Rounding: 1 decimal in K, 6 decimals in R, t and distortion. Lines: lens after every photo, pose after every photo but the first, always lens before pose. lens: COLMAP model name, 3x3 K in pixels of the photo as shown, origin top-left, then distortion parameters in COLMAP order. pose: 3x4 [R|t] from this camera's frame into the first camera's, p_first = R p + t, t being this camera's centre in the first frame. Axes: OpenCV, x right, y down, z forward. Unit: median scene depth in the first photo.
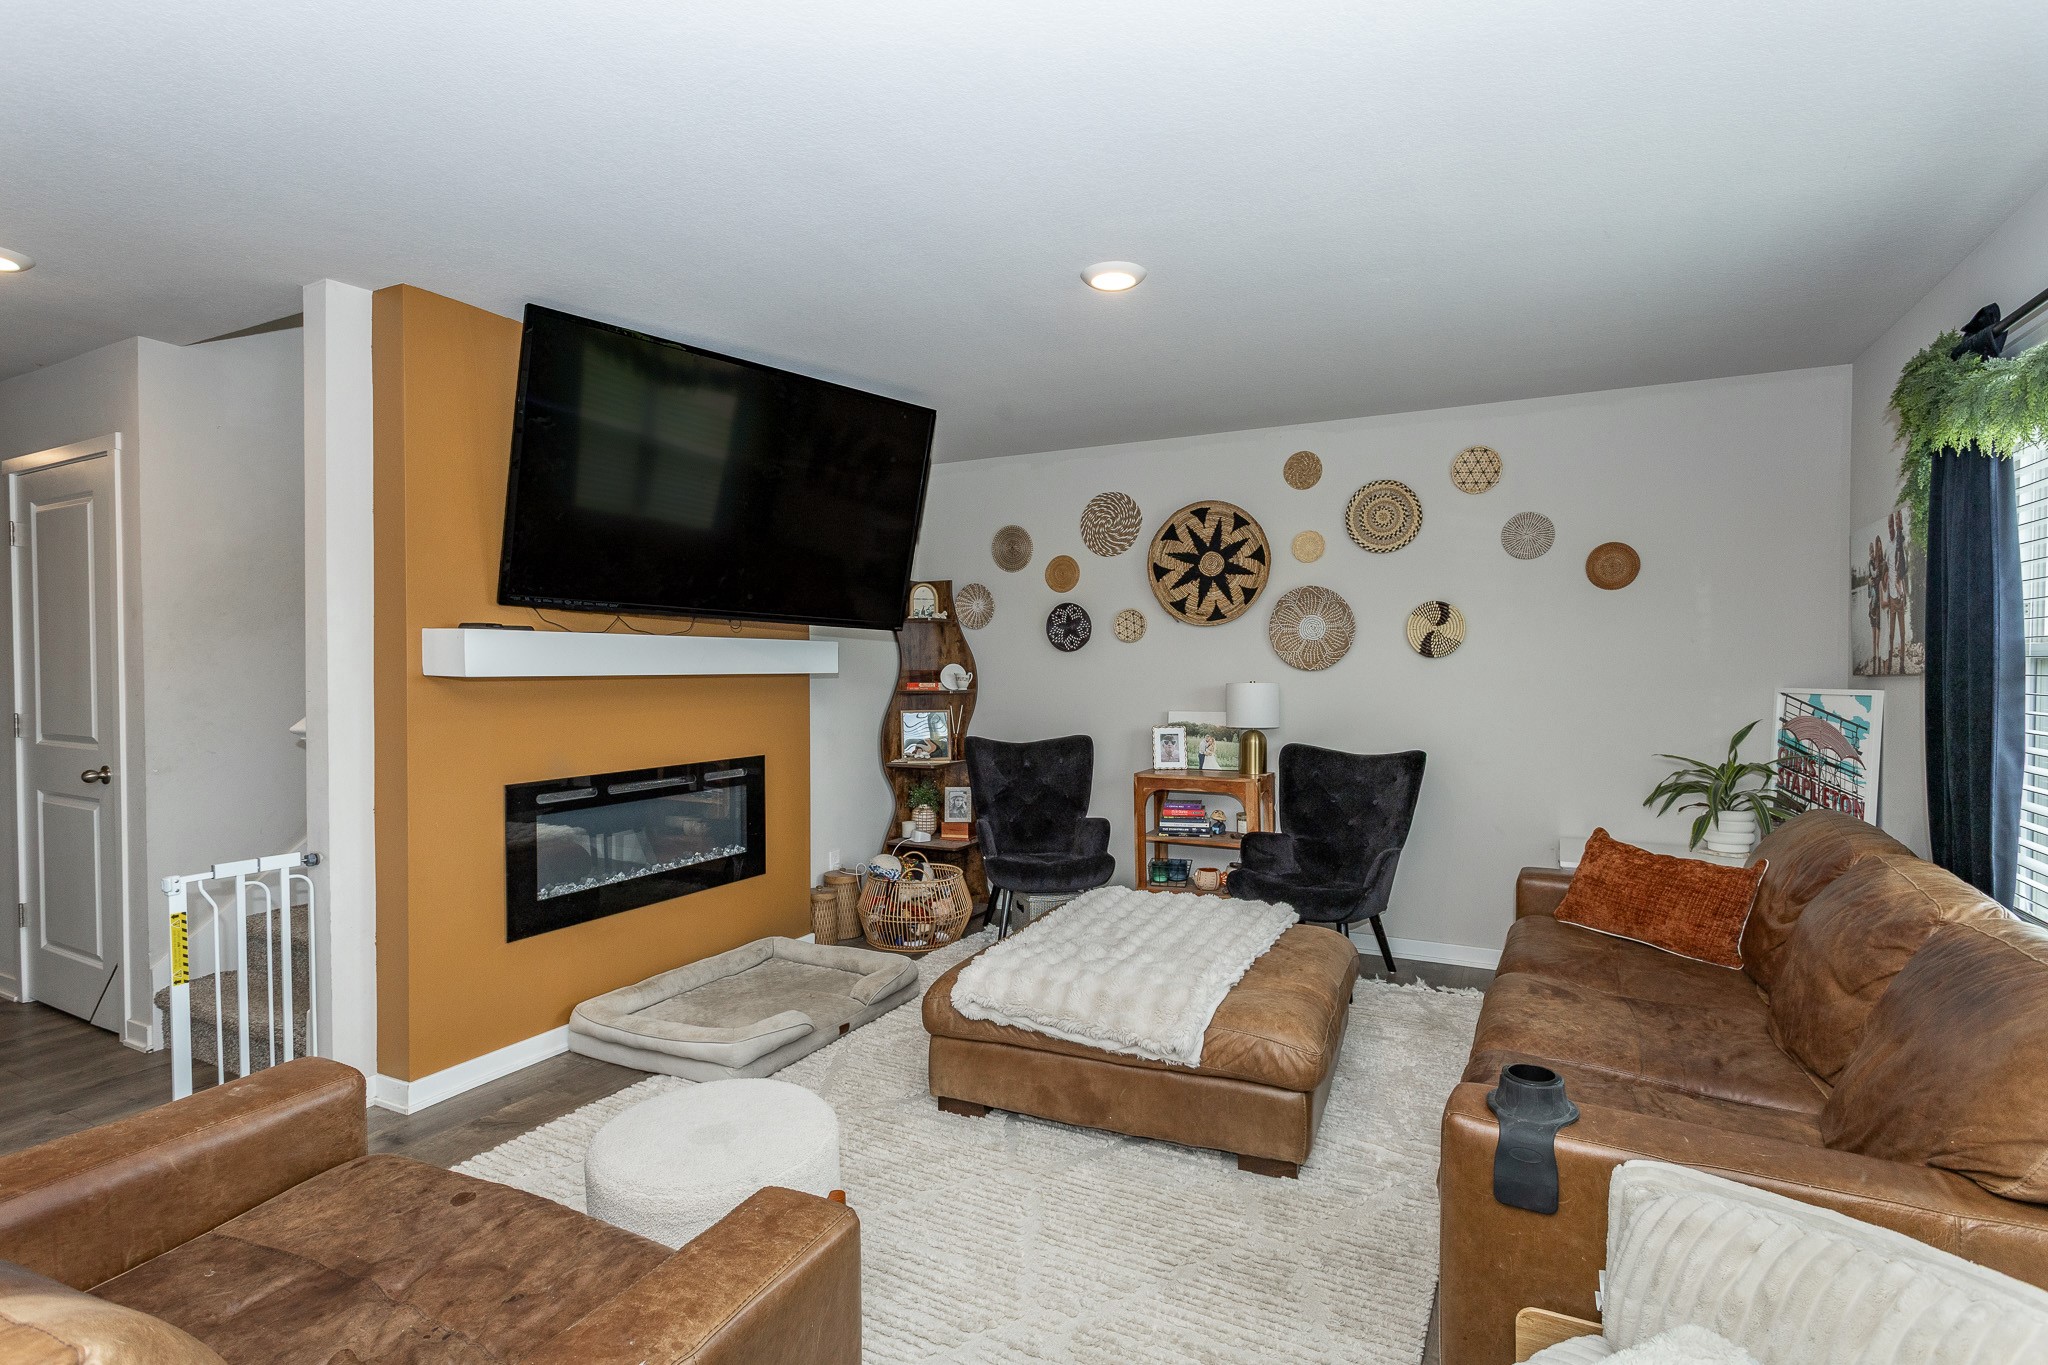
lens RADIAL K [[990.2, 0, 1033.8], [0, 990.2, 685.6], [0, 0, 1]] dist [-0.007884, 0.001341]
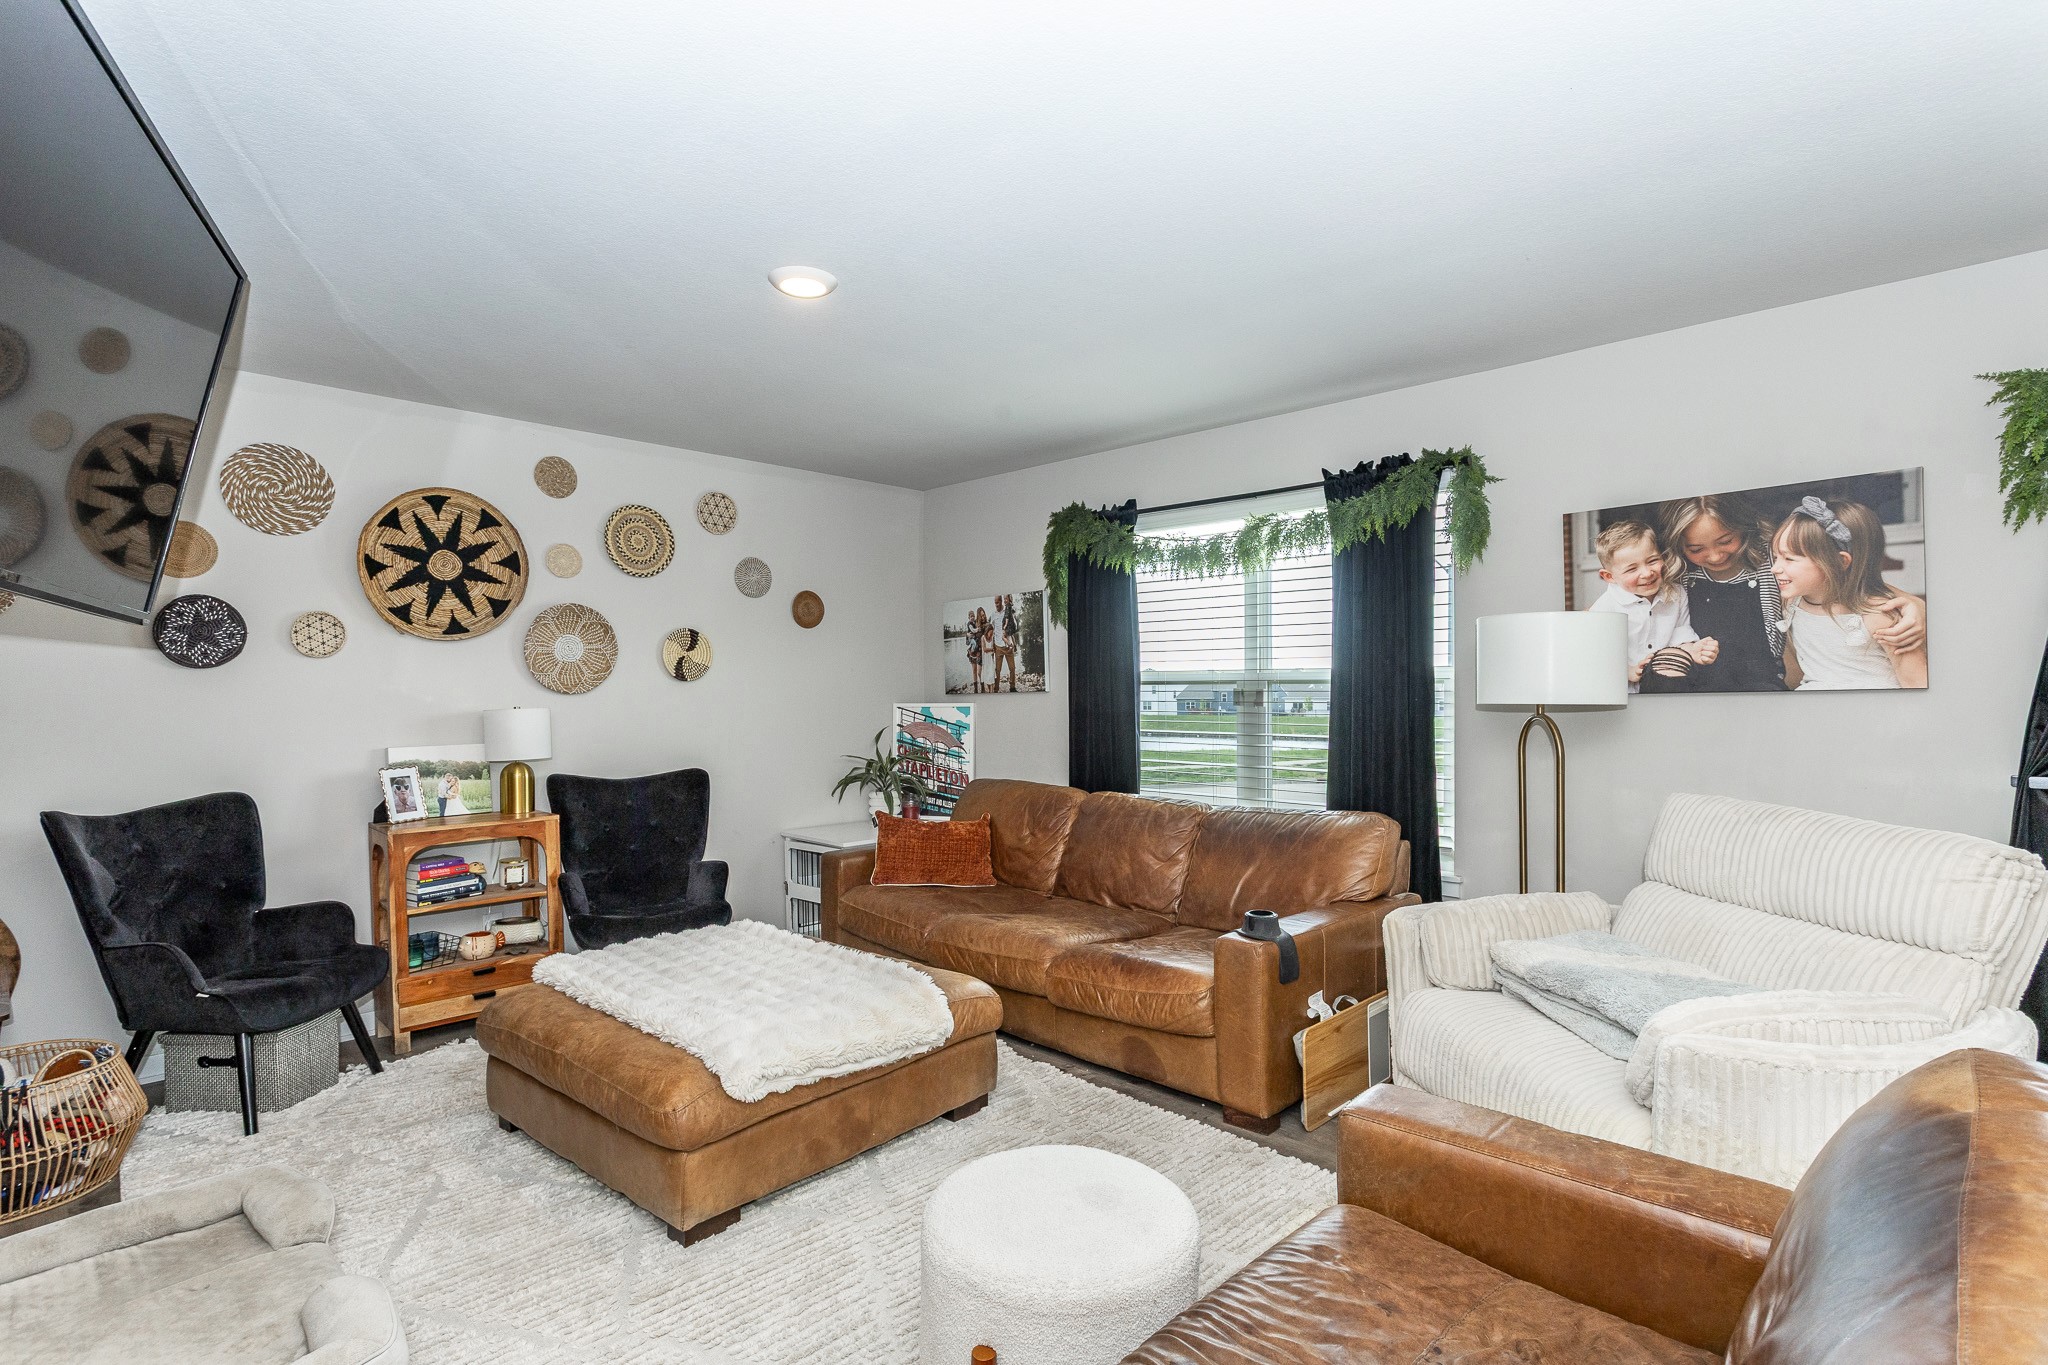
lens RADIAL K [[990.2, 0, 1033.8], [0, 990.2, 685.6], [0, 0, 1]] dist [-0.007884, 0.001341]
pose [[0.309475, 0.004513, 0.950897, -0.456952], [0.024730, 0.999612, -0.012793, -0.000495], [-0.950586, 0.027475, 0.309244, 0.290162]]
